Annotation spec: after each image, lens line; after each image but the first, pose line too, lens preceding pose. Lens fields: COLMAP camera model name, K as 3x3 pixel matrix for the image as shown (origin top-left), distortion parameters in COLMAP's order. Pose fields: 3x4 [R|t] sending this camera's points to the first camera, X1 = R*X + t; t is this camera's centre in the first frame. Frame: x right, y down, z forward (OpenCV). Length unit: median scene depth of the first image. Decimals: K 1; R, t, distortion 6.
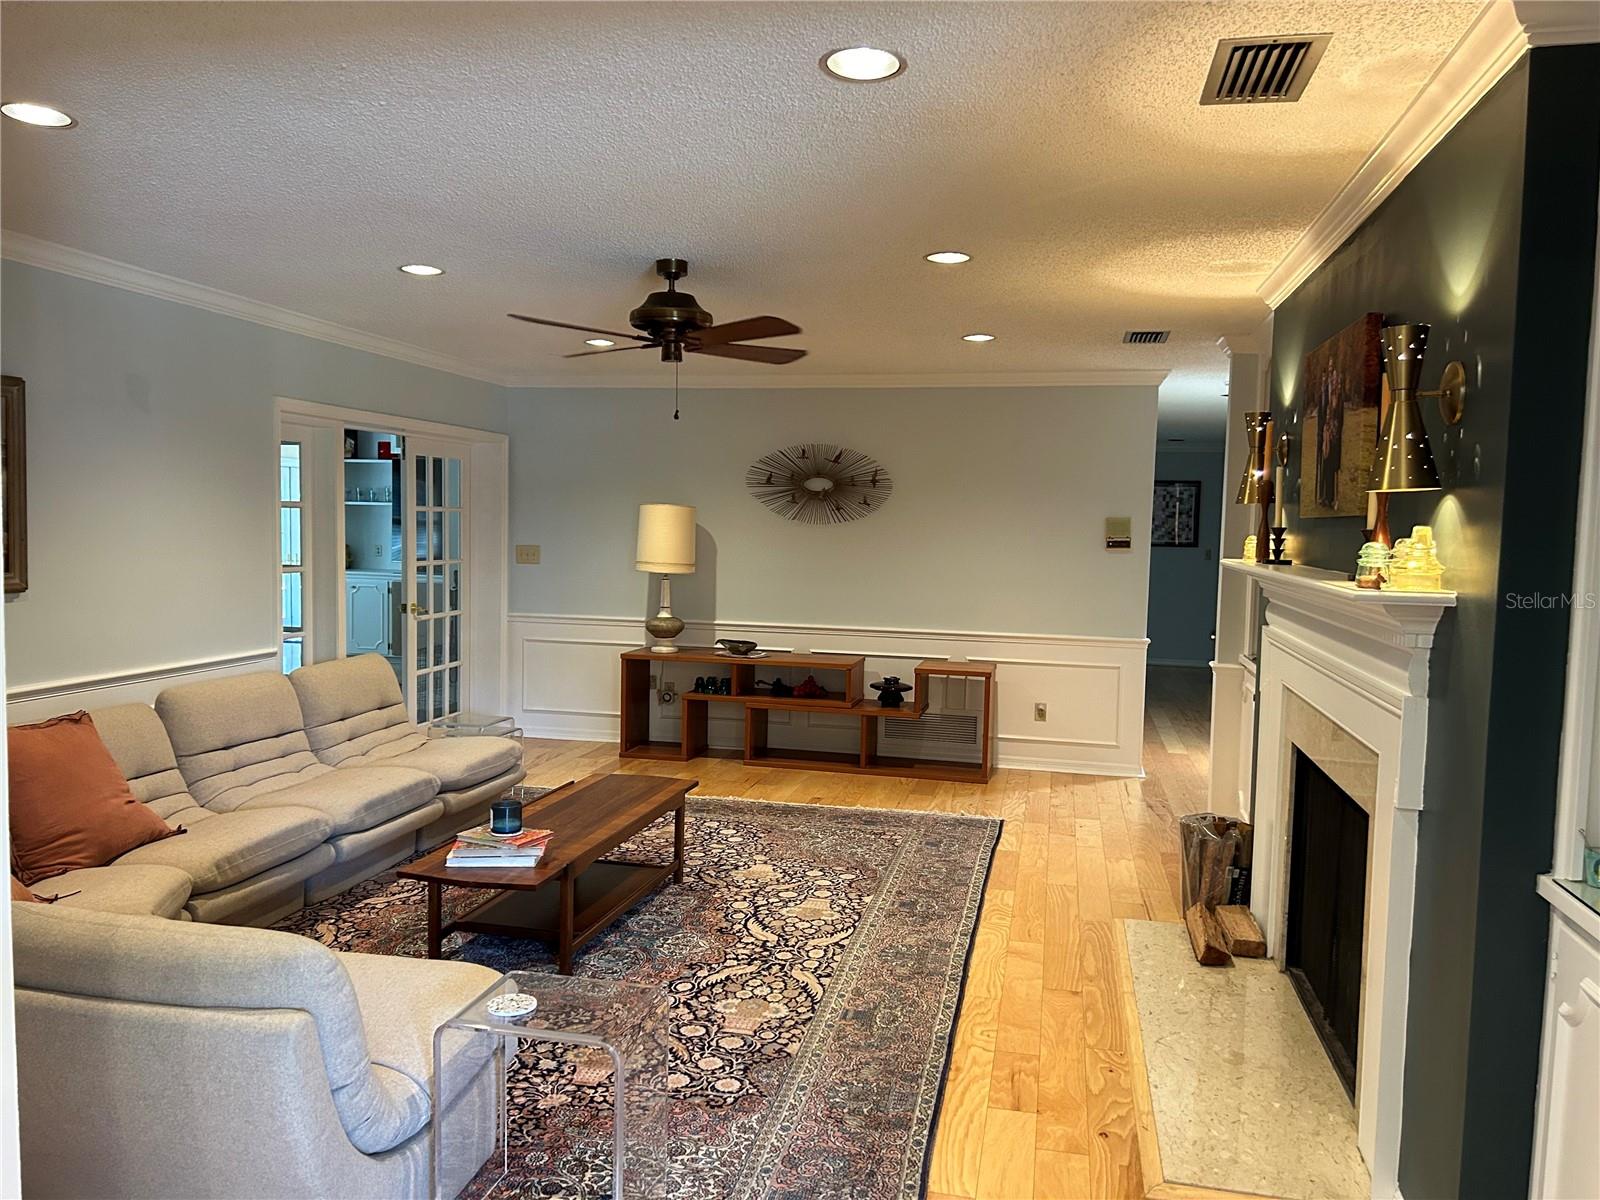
lens RADIAL K [[1194.5, 0, 780.6], [0, 1194.5, 601.1], [0, 0, 1]] dist [0.180638, -0.225563]
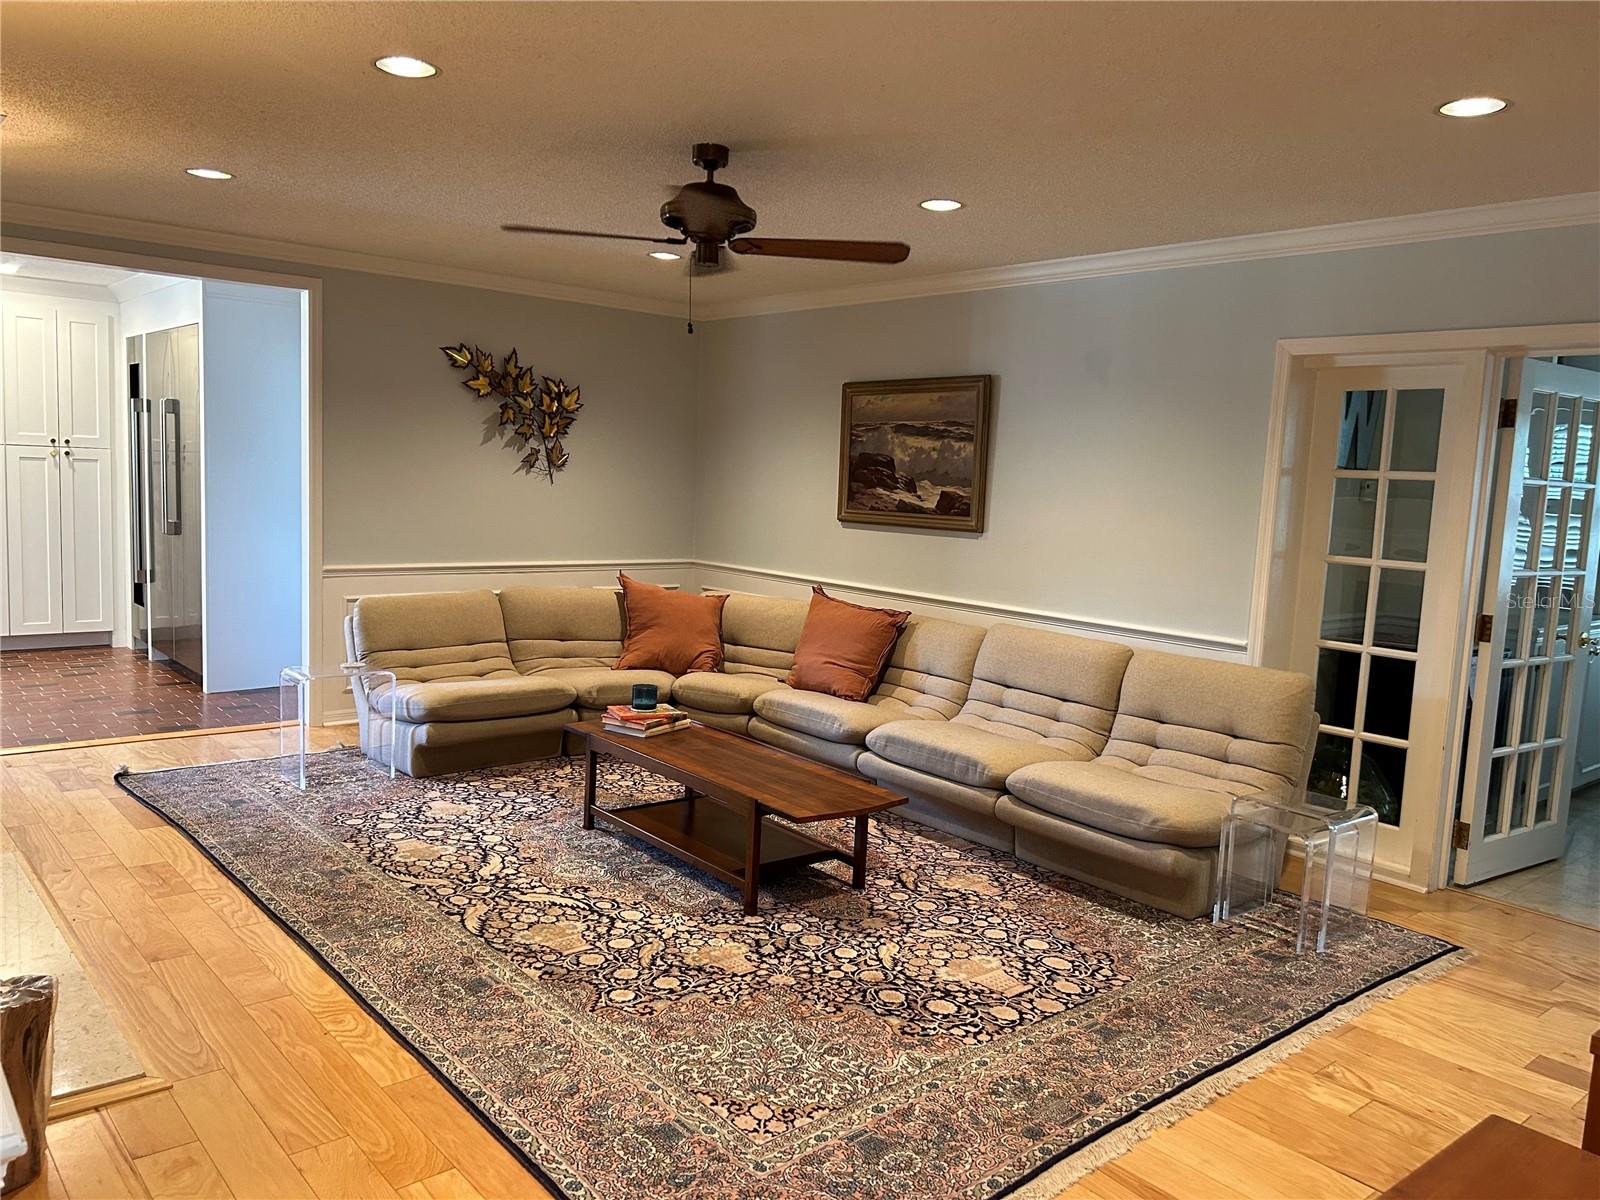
lens RADIAL K [[1201.0, 0, 782.4], [0, 1201.0, 597.0], [0, 0, 1]] dist [0.066556, -0.005429]
pose [[-0.598368, 0.039364, -0.800254, 0.580501], [-0.108741, 0.985561, 0.129787, -0.083718], [0.793808, 0.164681, -0.585448, 1.595727]]
